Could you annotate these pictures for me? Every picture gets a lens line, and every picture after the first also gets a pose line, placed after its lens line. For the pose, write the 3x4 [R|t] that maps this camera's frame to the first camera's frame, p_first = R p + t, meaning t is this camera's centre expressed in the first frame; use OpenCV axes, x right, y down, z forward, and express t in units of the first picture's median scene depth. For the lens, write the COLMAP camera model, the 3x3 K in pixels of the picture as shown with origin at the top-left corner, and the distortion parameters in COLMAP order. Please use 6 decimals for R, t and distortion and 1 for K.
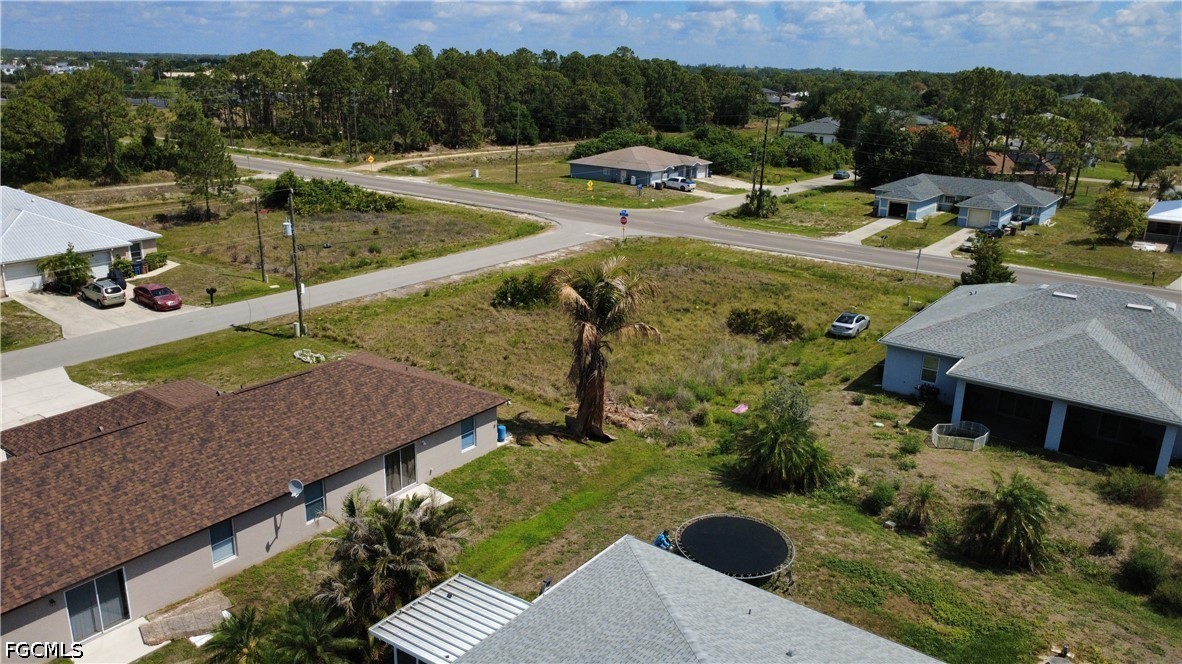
lens RADIAL K [[862.9, 0, 591.5], [0, 862.9, 331.7], [0, 0, 1]] dist [-0.003879, 0.002501]
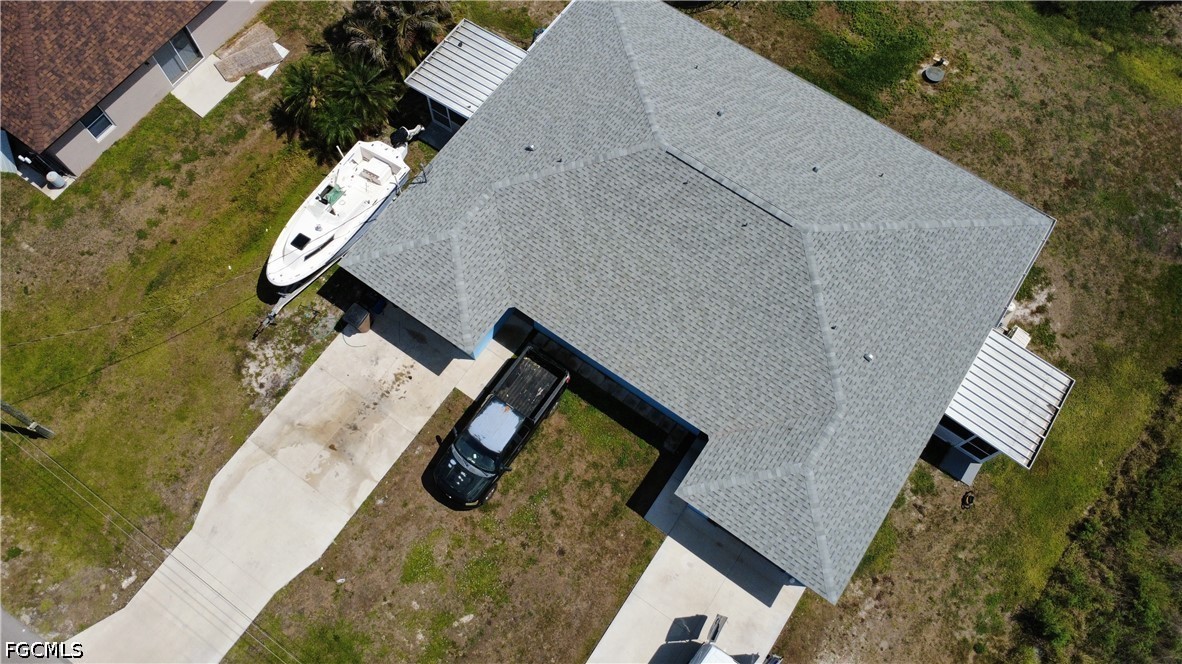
lens RADIAL K [[862.9, 0, 591.5], [0, 862.9, 331.7], [0, 0, 1]] dist [-0.003879, 0.002501]
pose [[0.999450, -0.030391, 0.013291, -0.003910], [0.008682, 0.626401, 0.779453, -0.356795], [-0.032014, -0.778908, 0.626320, -0.098606]]
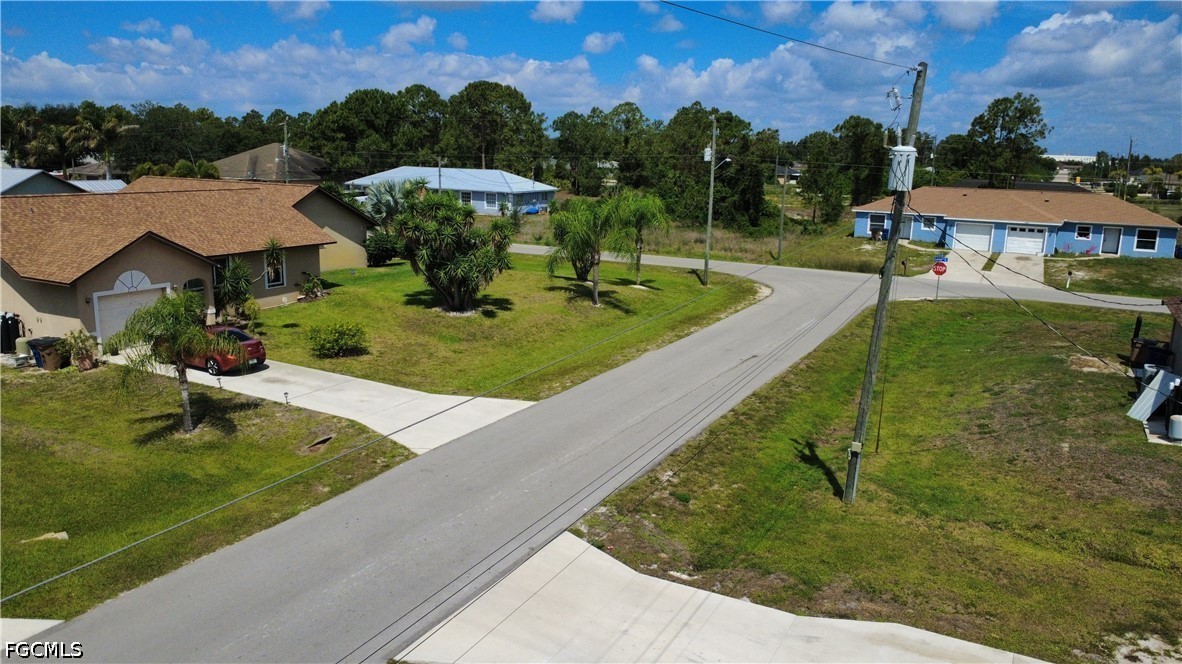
lens RADIAL K [[862.9, 0, 591.5], [0, 862.9, 331.7], [0, 0, 1]] dist [-0.003879, 0.002501]
pose [[0.144515, 0.187590, -0.971558, -0.006372], [-0.310731, 0.940800, 0.135431, 0.334598], [0.939448, 0.282321, 0.194250, 0.088763]]
